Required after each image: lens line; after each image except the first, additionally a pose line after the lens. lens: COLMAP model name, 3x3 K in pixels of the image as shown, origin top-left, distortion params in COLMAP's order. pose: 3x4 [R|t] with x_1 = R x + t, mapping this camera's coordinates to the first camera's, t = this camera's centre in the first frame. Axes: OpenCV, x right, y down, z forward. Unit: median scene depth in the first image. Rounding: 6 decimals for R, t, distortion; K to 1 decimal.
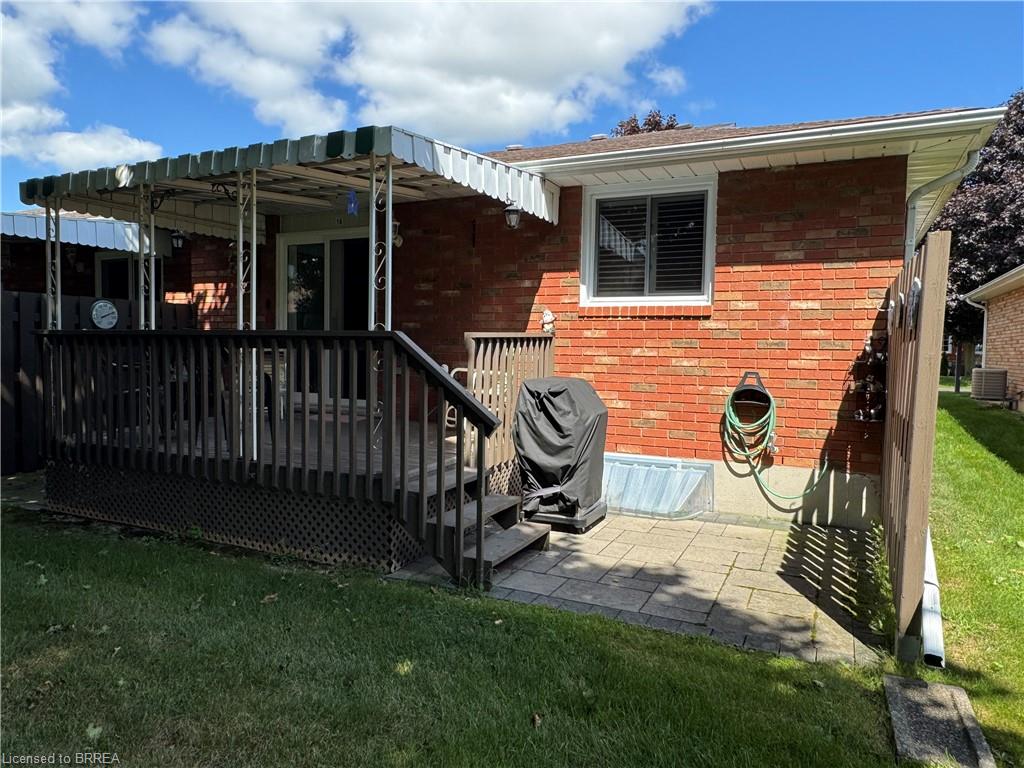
lens RADIAL K [[701.7, 0, 511.2], [0, 701.7, 388.4], [0, 0, 1]] dist [-0.001033, 0.007533]
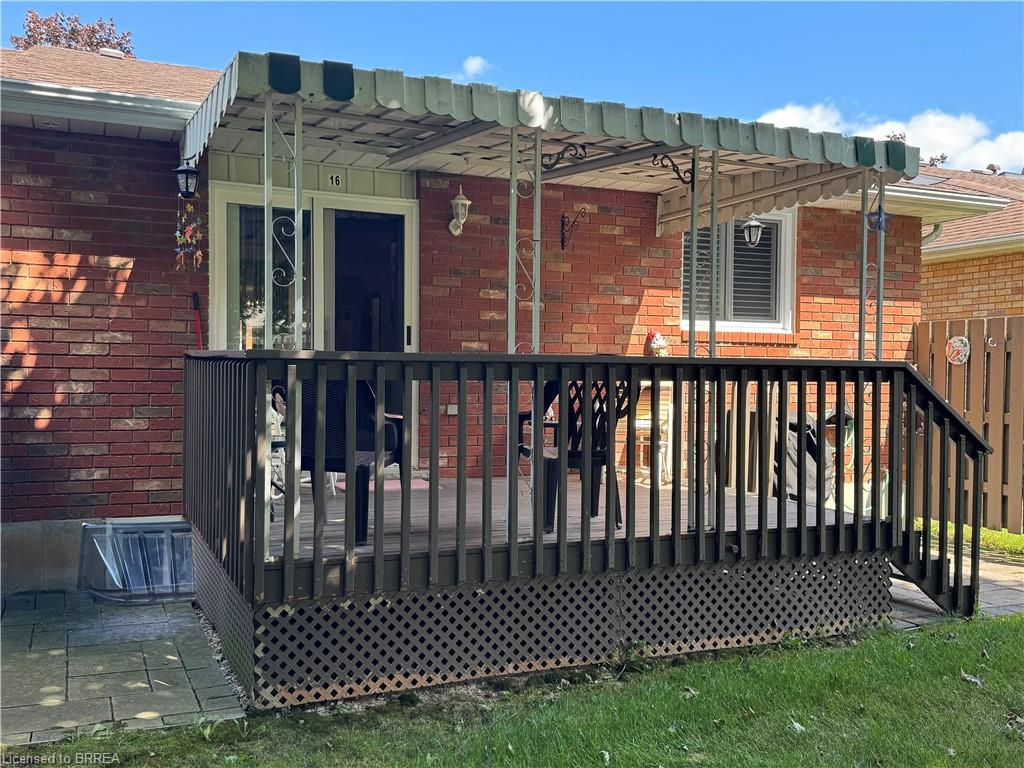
lens RADIAL K [[991.6, 0, 510.0], [0, 991.6, 388.3], [0, 0, 1]] dist [0.107639, 0.000000]
pose [[0.624586, -0.017532, 0.780759, -1.098095], [0.047479, 0.998751, -0.015555, -0.034841], [-0.779511, 0.046785, 0.624638, 0.406067]]
